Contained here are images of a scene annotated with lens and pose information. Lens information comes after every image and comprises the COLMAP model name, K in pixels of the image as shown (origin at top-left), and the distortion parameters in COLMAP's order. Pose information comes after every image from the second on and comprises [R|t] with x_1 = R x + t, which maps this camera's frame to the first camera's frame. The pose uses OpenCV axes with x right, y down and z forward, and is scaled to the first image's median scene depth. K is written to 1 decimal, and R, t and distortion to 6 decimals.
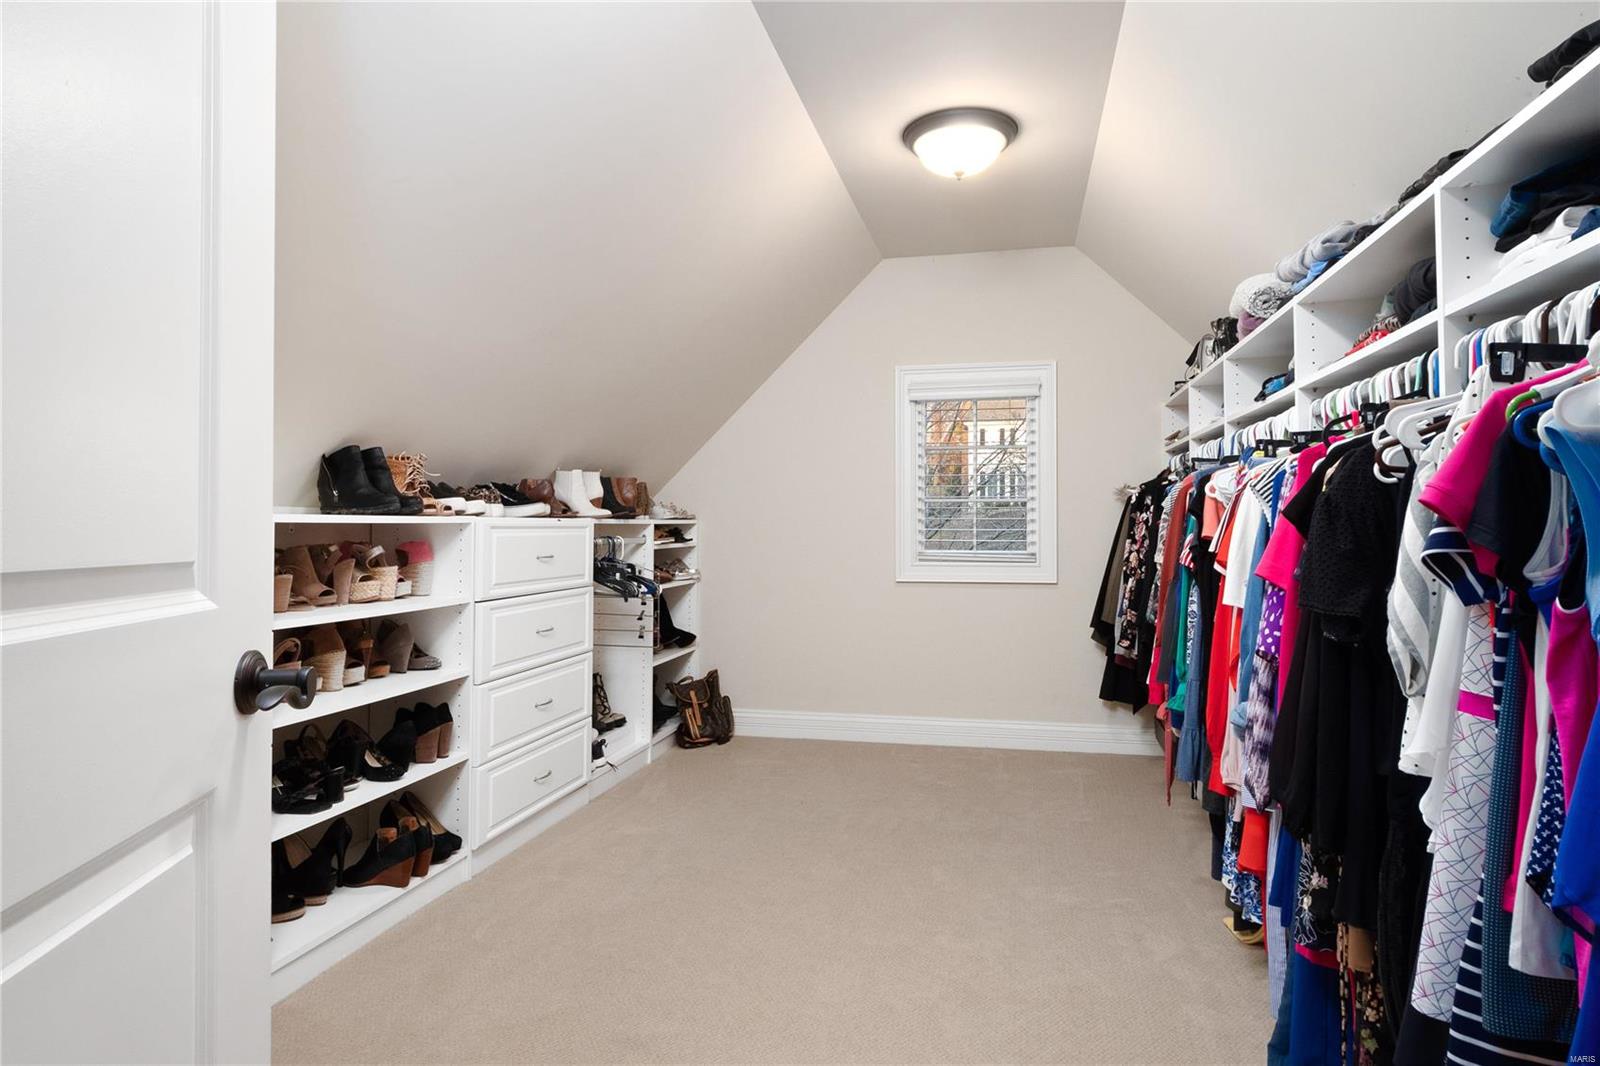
lens RADIAL K [[915.0, 0, 803.2], [0, 915.0, 531.7], [0, 0, 1]] dist [0.003126, 0.000203]
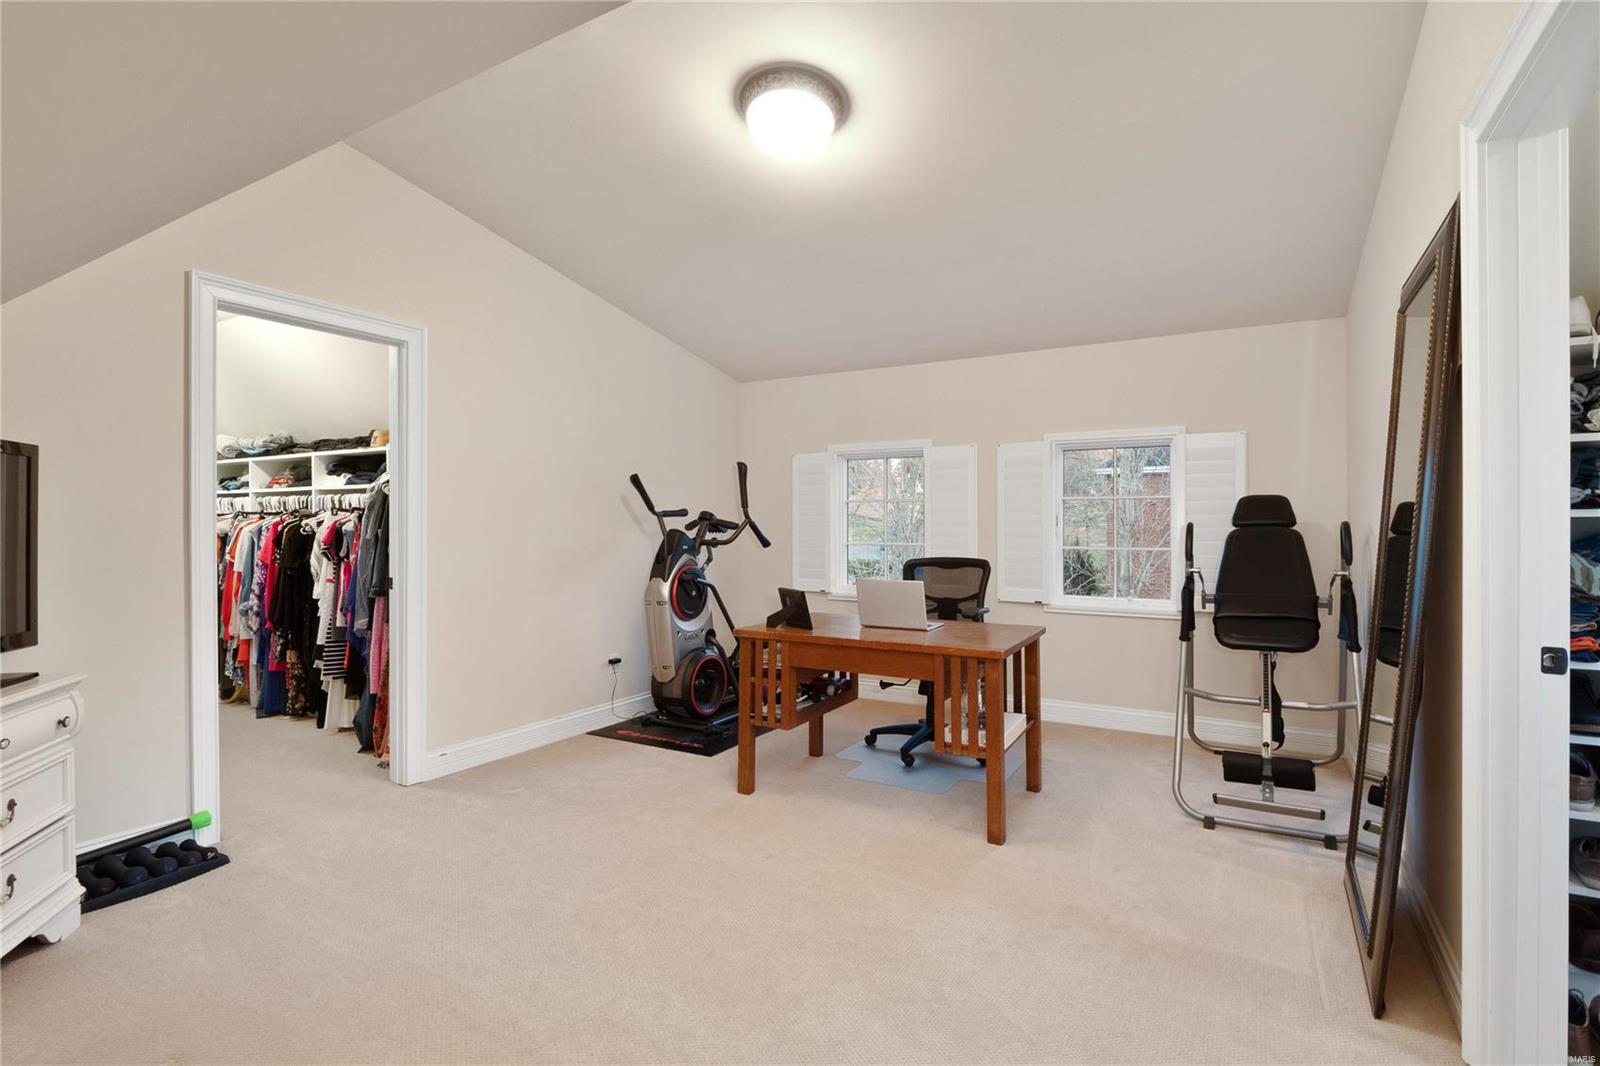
lens RADIAL K [[817.7, 0, 804.0], [0, 817.7, 537.0], [0, 0, 1]] dist [0.004004, -0.001832]
pose [[0.320555, 0.007995, 0.947196, -2.723378], [-0.007481, 0.999955, -0.005908, -0.046709], [-0.947200, -0.005192, 0.320600, -2.942010]]
